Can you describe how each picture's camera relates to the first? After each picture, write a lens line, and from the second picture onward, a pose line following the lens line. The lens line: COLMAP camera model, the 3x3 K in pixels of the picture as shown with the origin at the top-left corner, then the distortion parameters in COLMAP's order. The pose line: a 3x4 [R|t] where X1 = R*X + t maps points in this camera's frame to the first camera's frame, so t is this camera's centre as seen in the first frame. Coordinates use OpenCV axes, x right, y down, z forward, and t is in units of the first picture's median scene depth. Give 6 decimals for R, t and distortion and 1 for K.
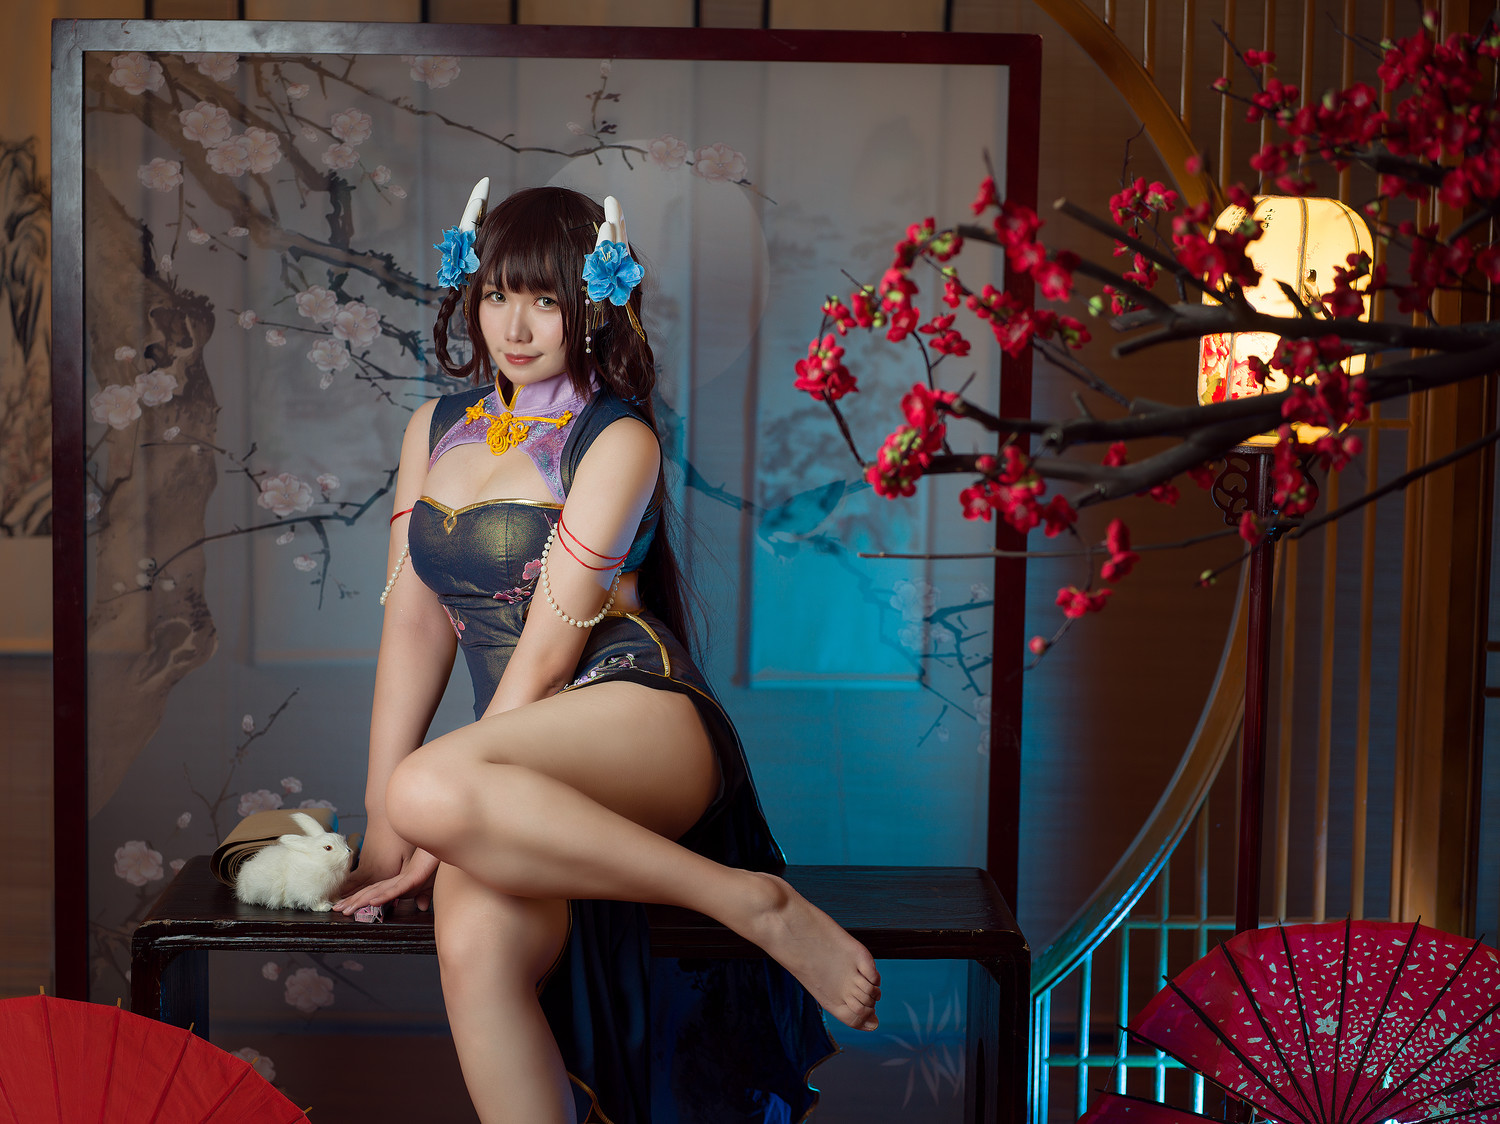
lens RADIAL K [[3152.1, 0, 750.0], [0, 3152.1, 562.0], [0, 0, 1]] dist [0.071279, -1.339719]
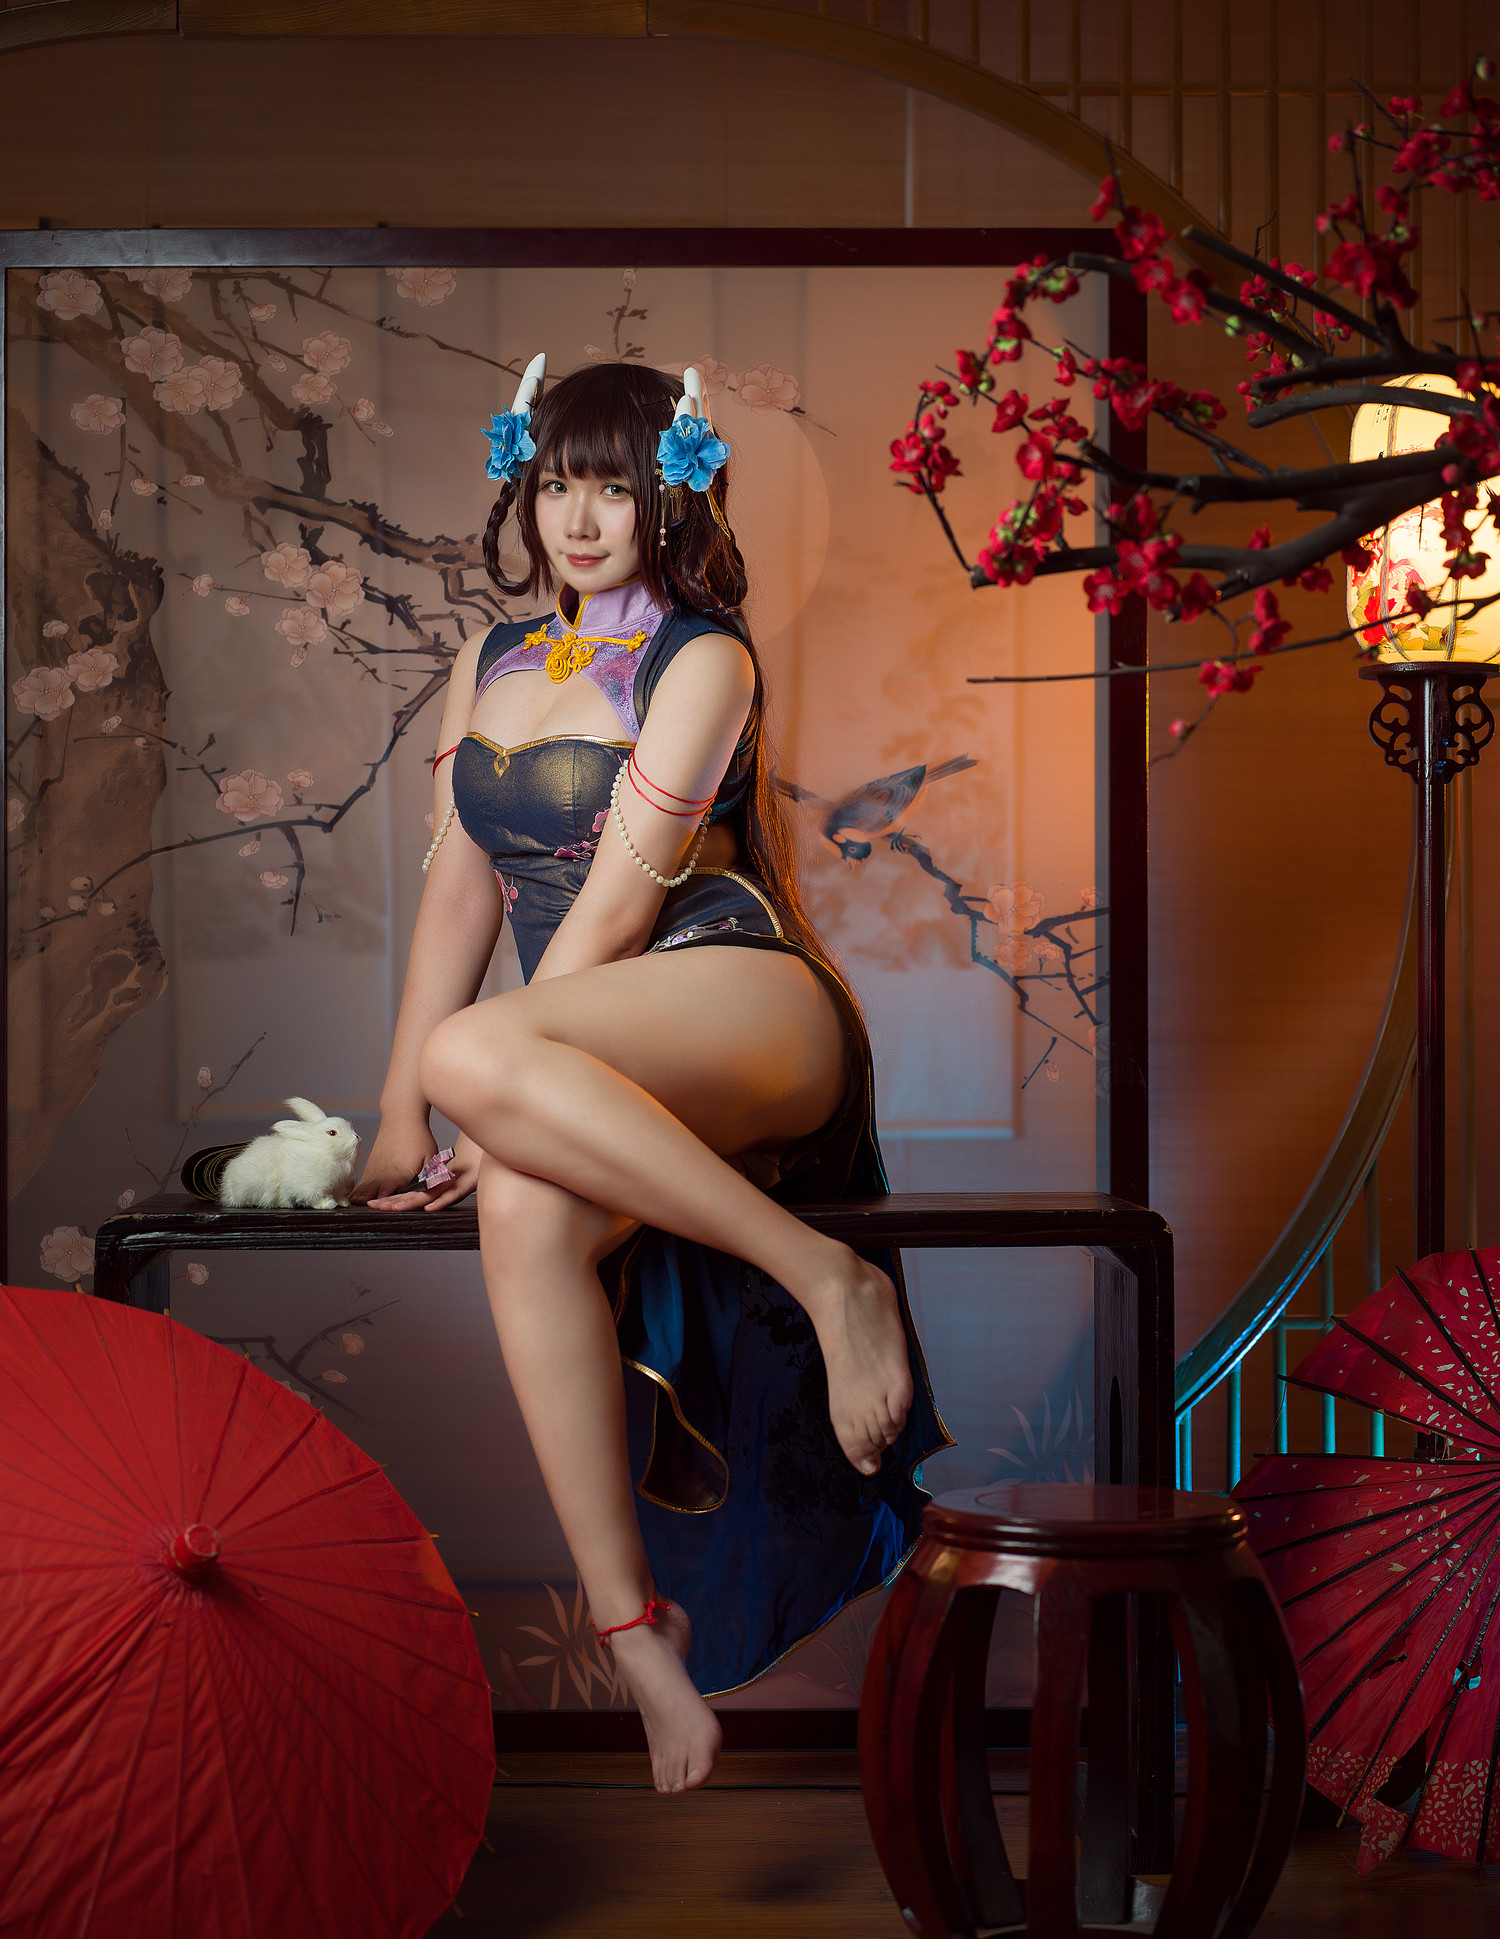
lens RADIAL K [[4344.1, 0, 780.1], [0, 4344.1, 909.7], [0, 0, 1]] dist [0.049379, -1.060785]
pose [[0.999688, -0.020021, 0.014926, -0.026116], [0.021665, 0.992576, -0.119681, 0.148784], [-0.012419, 0.119967, 0.992700, -0.129214]]
